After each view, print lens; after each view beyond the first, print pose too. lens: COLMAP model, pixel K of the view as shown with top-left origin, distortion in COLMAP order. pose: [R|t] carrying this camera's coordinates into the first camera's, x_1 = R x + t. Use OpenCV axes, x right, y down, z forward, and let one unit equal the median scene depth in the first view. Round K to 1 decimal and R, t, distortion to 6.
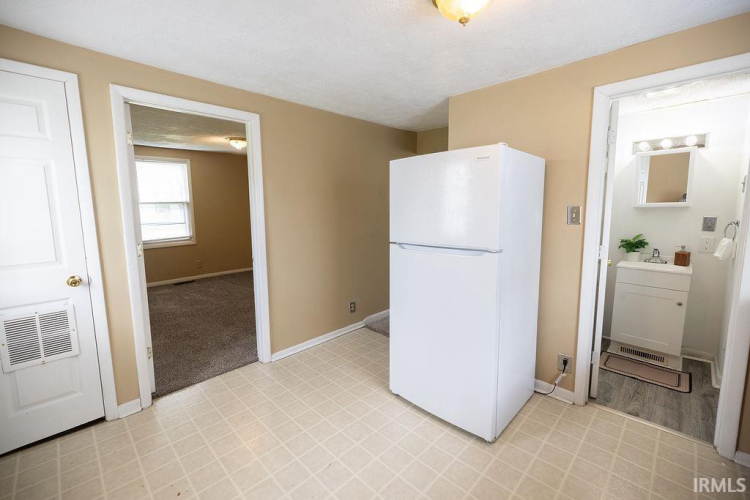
lens RADIAL K [[313.6, 0, 369.3], [0, 313.6, 244.9], [0, 0, 1]] dist [0.003472, -0.000294]
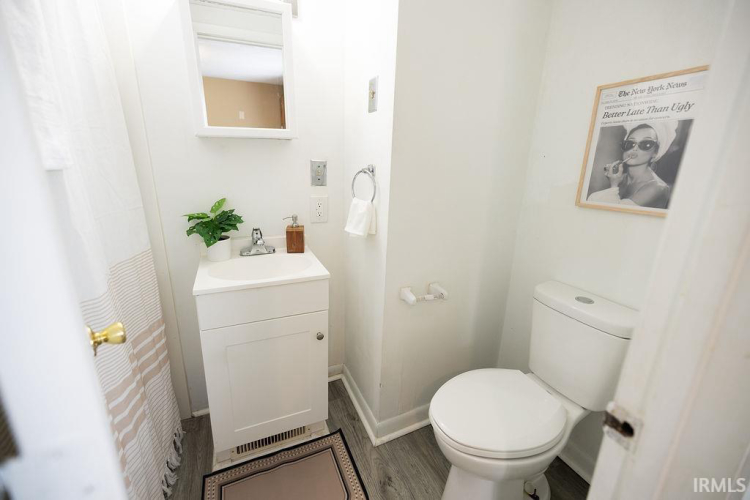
lens RADIAL K [[313.6, 0, 373.4], [0, 313.6, 246.6], [0, 0, 1]] dist [0.003472, -0.000294]
pose [[0.364583, -0.217748, 0.905353, 0.541697], [0.100912, 0.975787, 0.194051, -0.035083], [-0.925687, 0.020613, 0.377729, 0.660170]]
